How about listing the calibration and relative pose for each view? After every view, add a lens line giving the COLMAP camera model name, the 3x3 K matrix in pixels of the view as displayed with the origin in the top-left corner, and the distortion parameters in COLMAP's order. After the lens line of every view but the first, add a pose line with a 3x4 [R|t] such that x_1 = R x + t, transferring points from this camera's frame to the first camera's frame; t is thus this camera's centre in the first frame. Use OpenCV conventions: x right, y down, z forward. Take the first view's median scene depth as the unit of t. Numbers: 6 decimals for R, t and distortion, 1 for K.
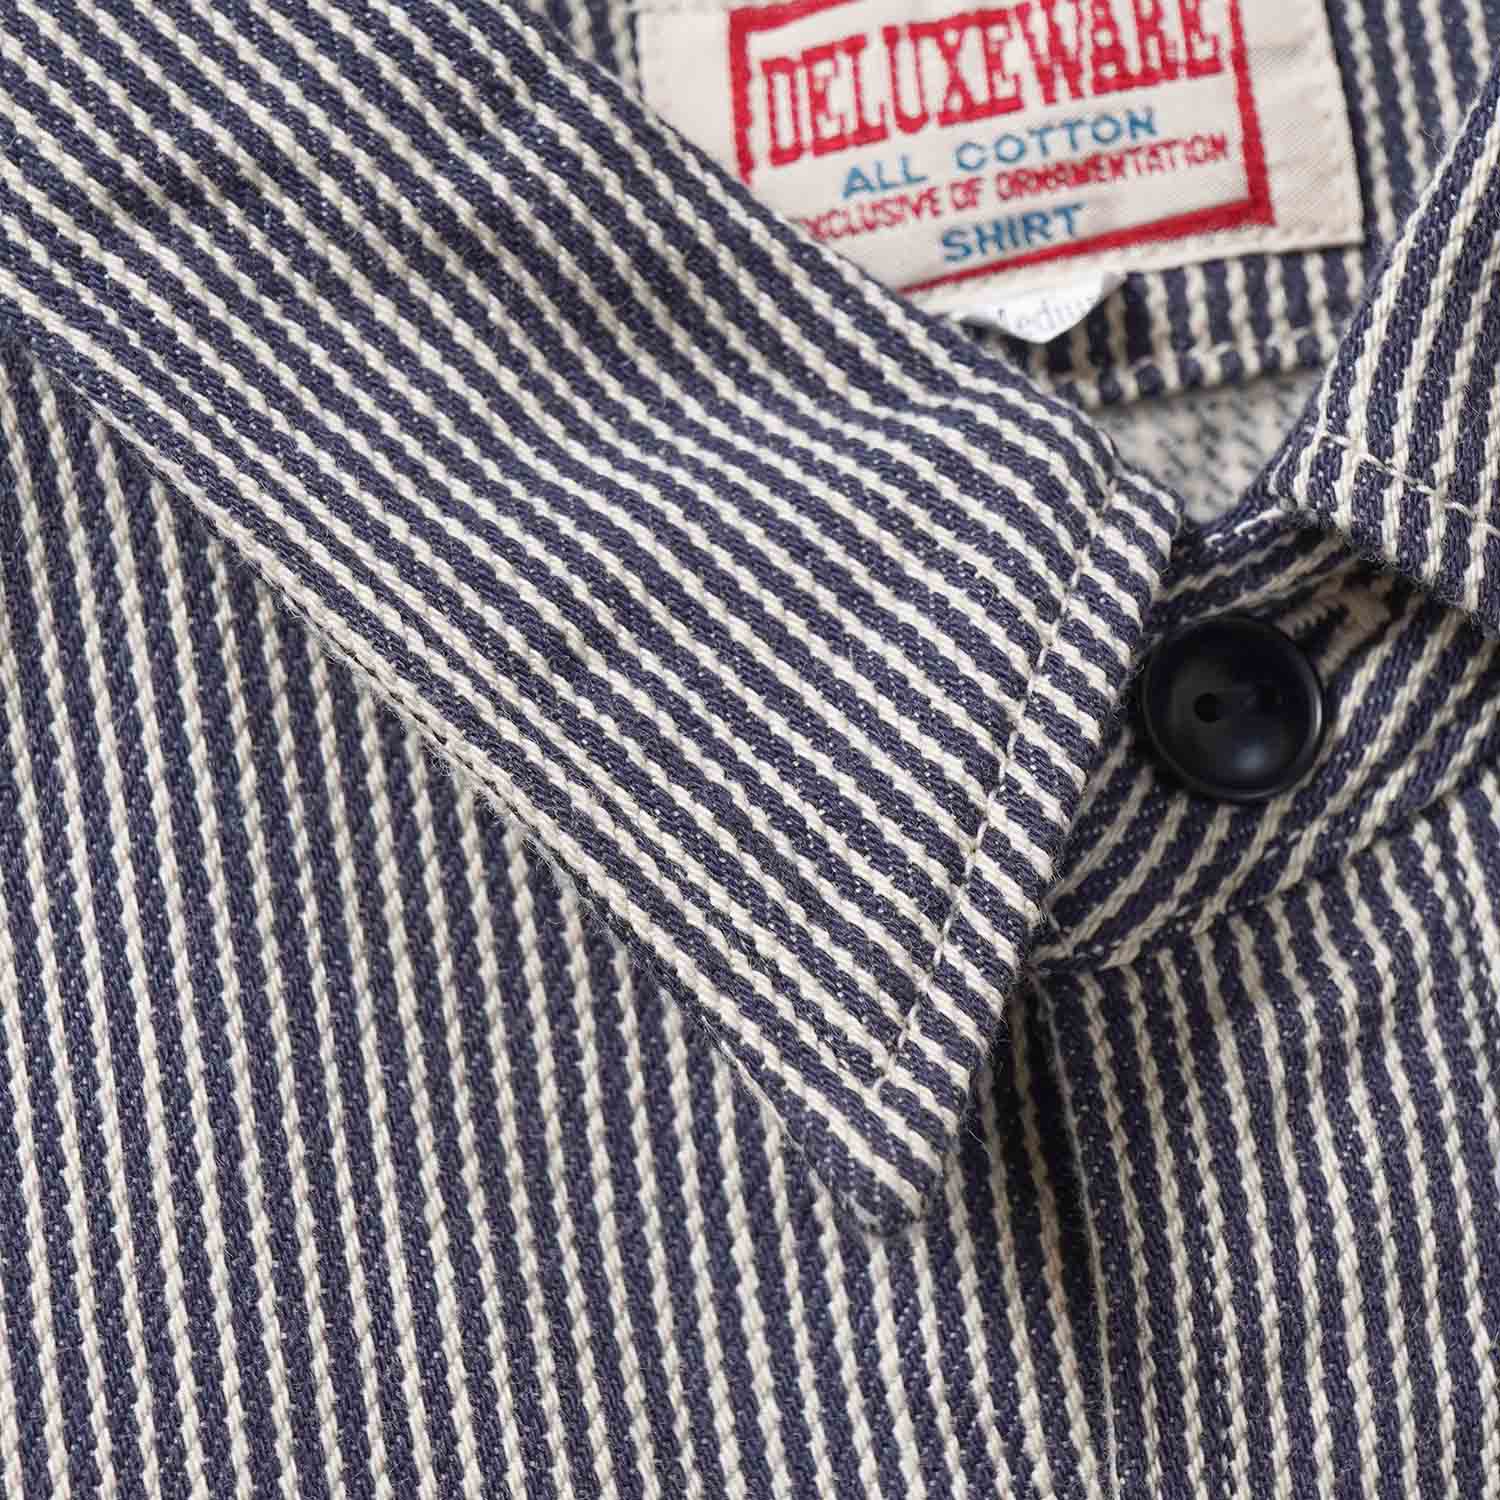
lens RADIAL K [[5483.9, 0, 750.6], [0, 5483.9, 748.2], [0, 0, 1]] dist [0.316530, 0.000000]
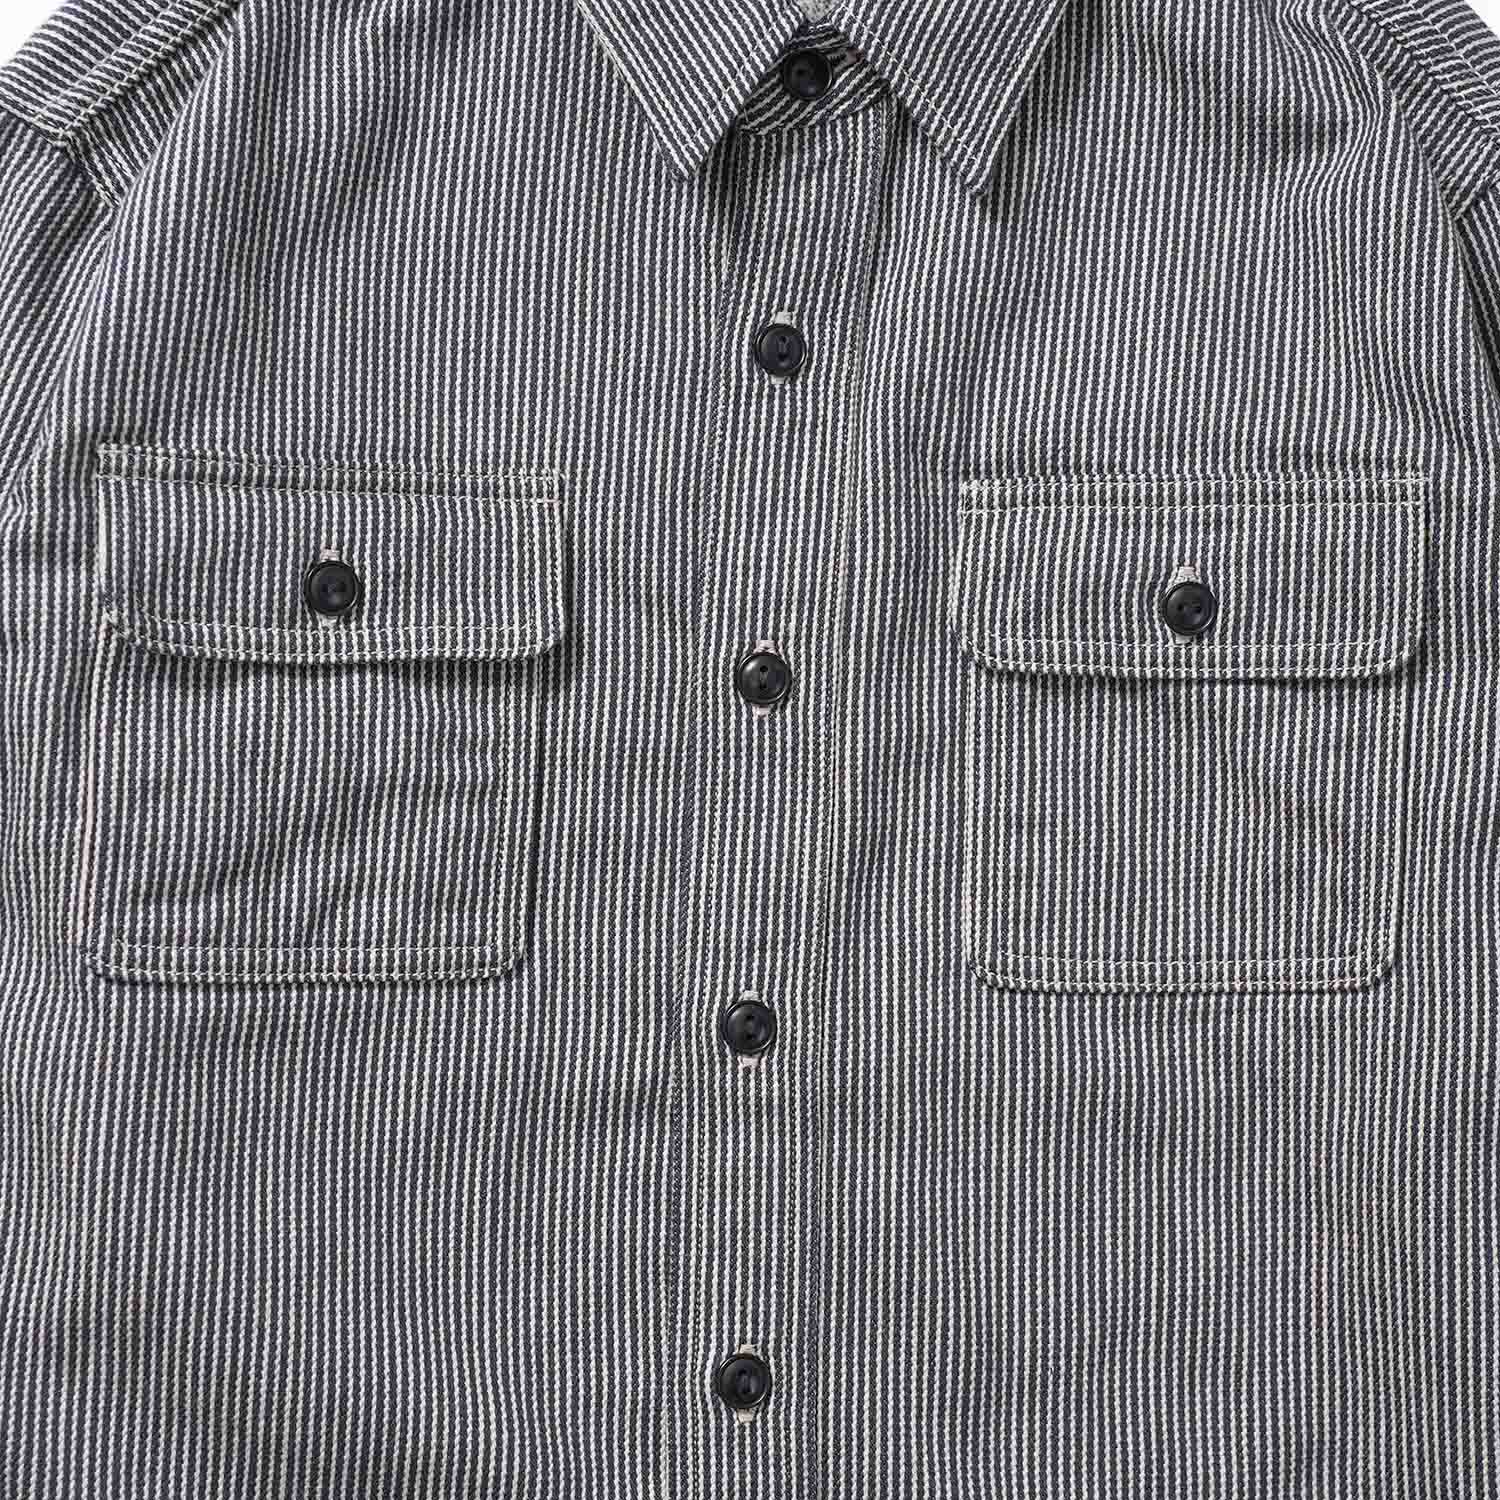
lens RADIAL K [[2864.4, 0, 753.9], [0, 2864.4, 746.6], [0, 0, 1]] dist [0.079028, 0.000000]
pose [[0.973171, 0.228418, -0.027633, 0.218726], [-0.218664, 0.955541, 0.197806, 0.052725], [0.071587, -0.186457, 0.979852, -1.067395]]
